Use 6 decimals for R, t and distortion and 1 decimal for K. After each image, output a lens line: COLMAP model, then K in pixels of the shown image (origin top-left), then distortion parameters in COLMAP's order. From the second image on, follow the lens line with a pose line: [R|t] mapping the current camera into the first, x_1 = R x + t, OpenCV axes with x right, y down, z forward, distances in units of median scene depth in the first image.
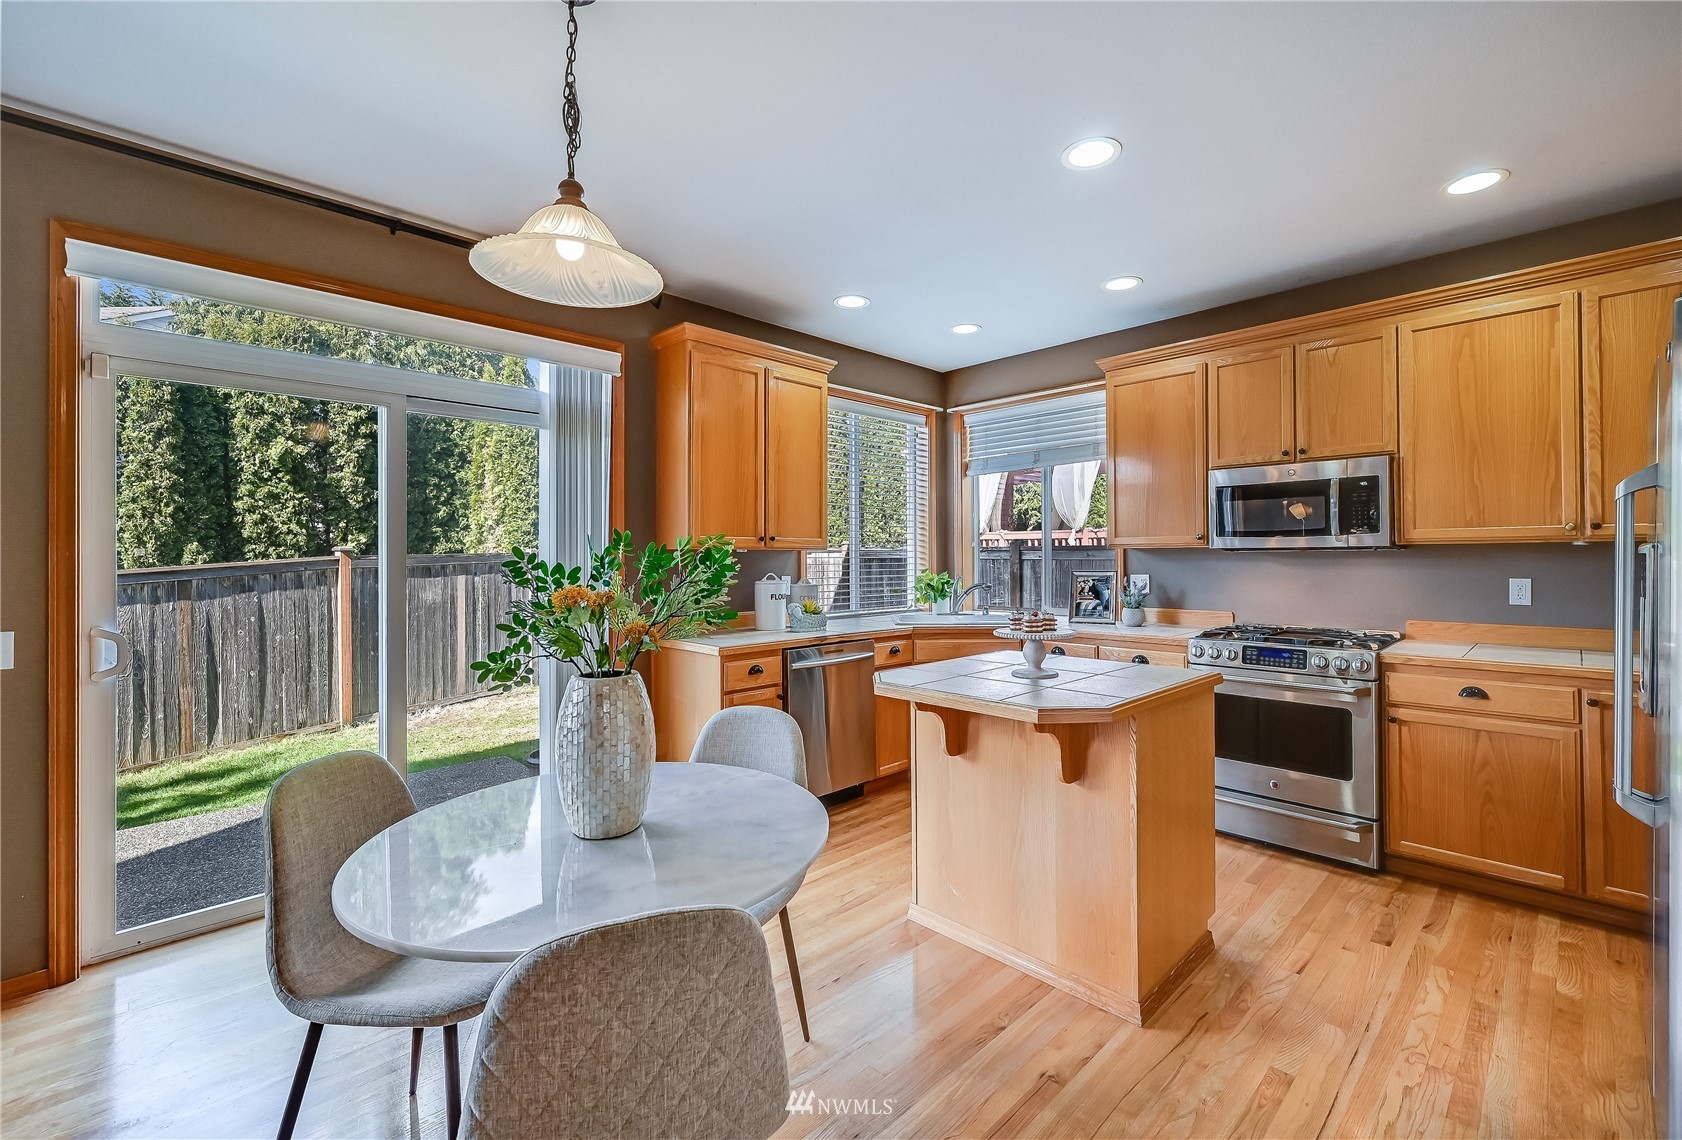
lens RADIAL K [[743.5, 0, 842.1], [0, 743.5, 555.3], [0, 0, 1]] dist [0.000769, 0.000114]
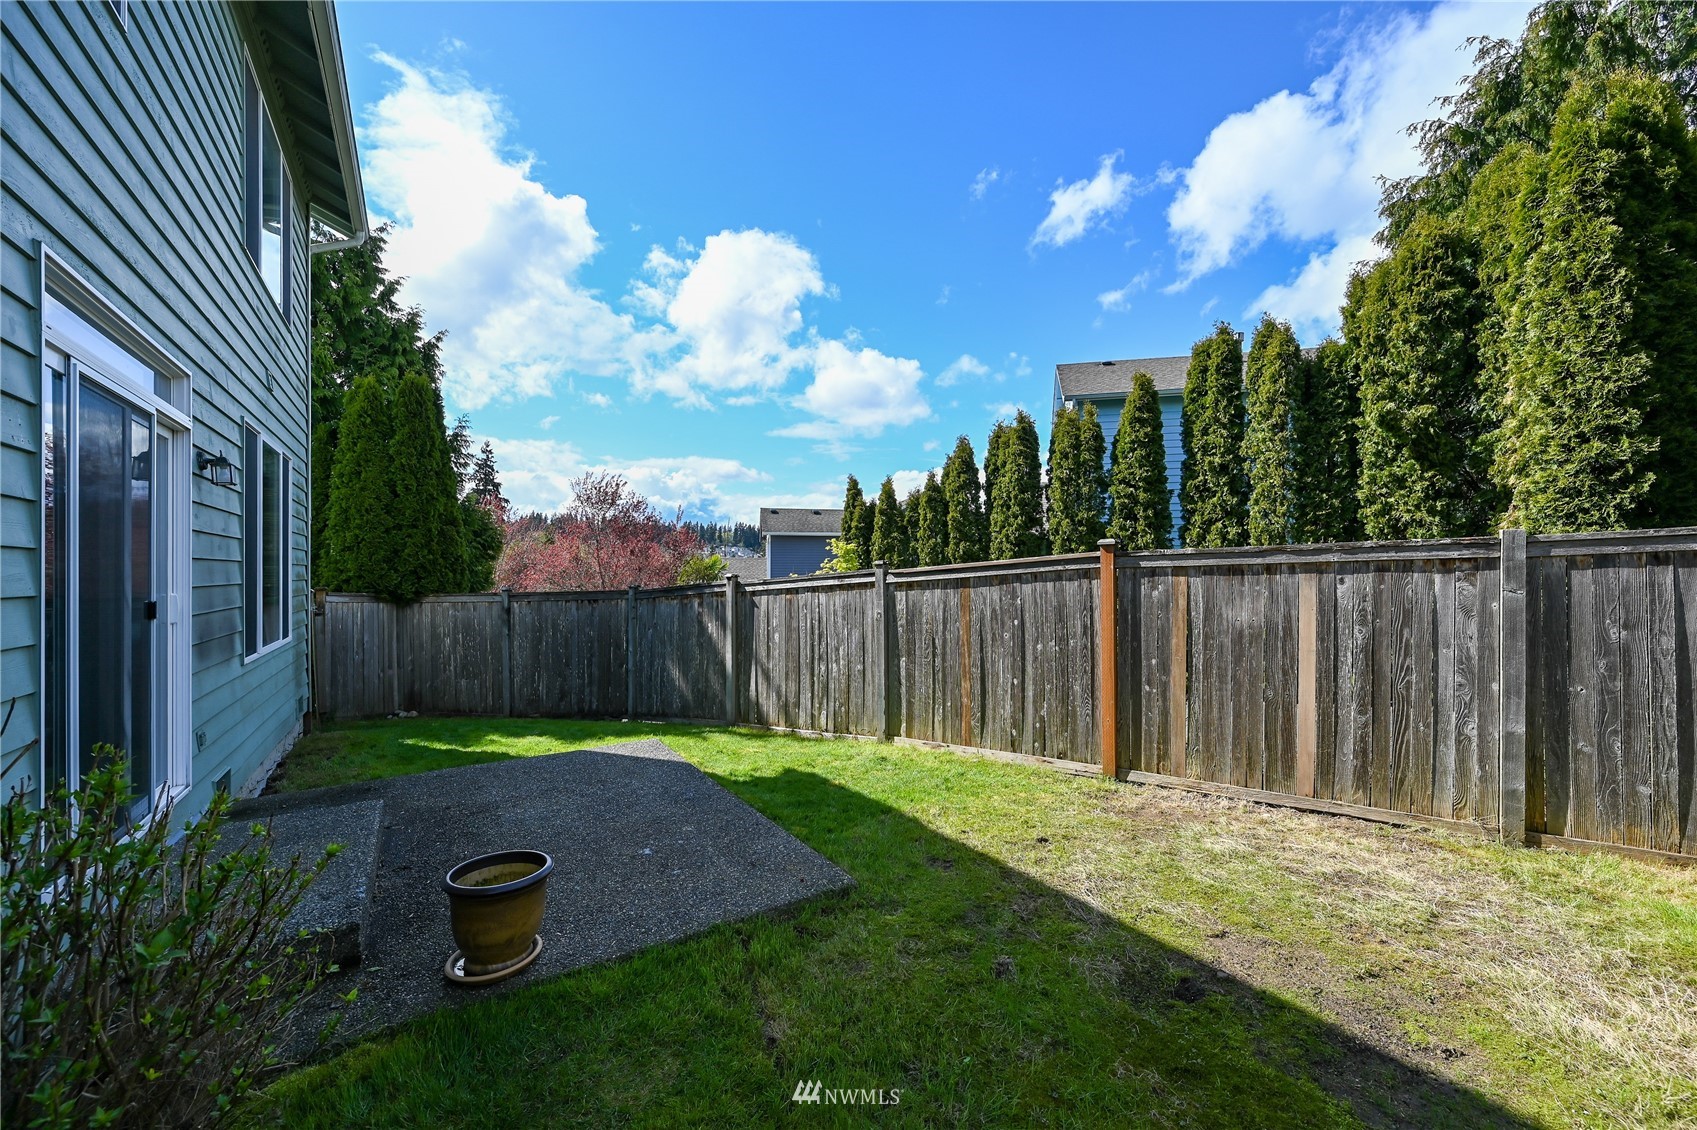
lens RADIAL K [[691.9, 0, 848.5], [0, 691.9, 565.0], [0, 0, 1]] dist [-0.002987, -0.000257]
pose [[-0.201674, -0.005681, -0.979436, 0.060381], [0.004002, 0.999970, -0.006624, 0.014145], [0.979445, -0.005255, -0.201645, 0.687472]]
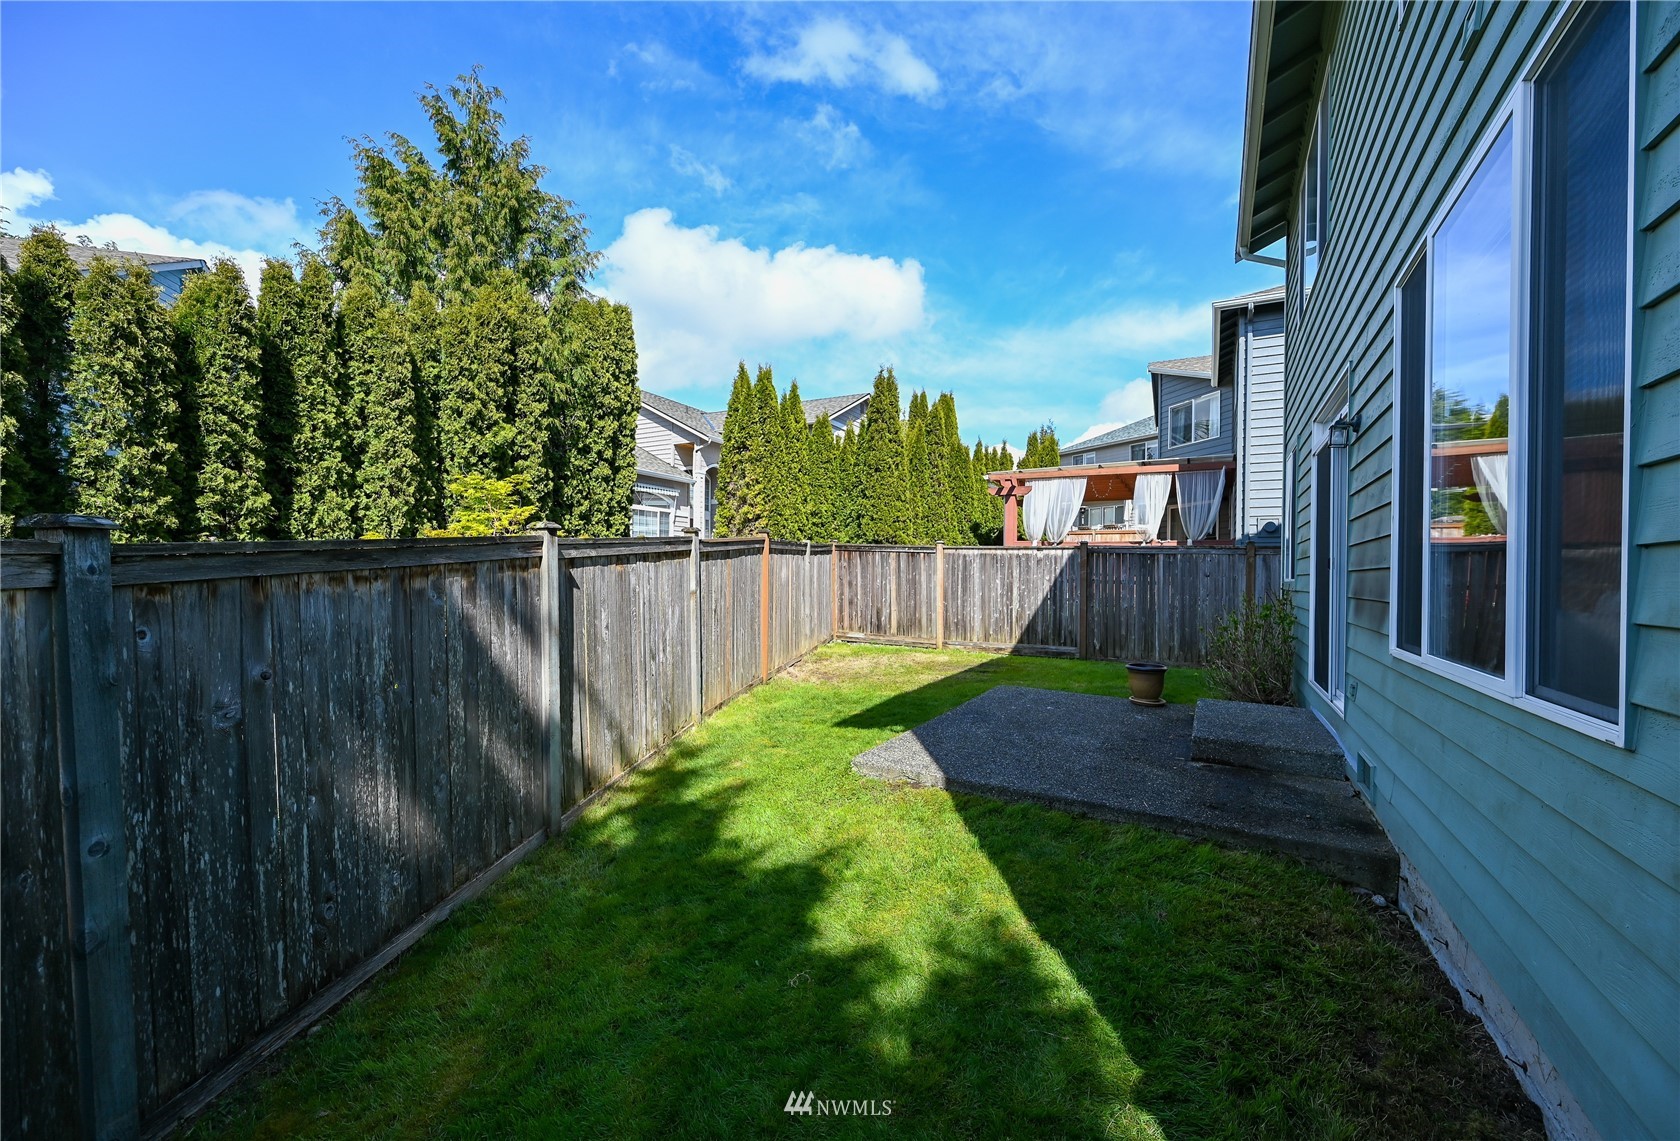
lens RADIAL K [[723.4, 0, 840.0], [0, 723.4, 570.5], [0, 0, 1]] dist [-0.000172, -0.000025]
pose [[0.943083, 0.019381, 0.331992, -0.733764], [-0.017560, 0.999810, -0.008484, 0.048709], [-0.332093, 0.002171, 0.943244, -0.107418]]
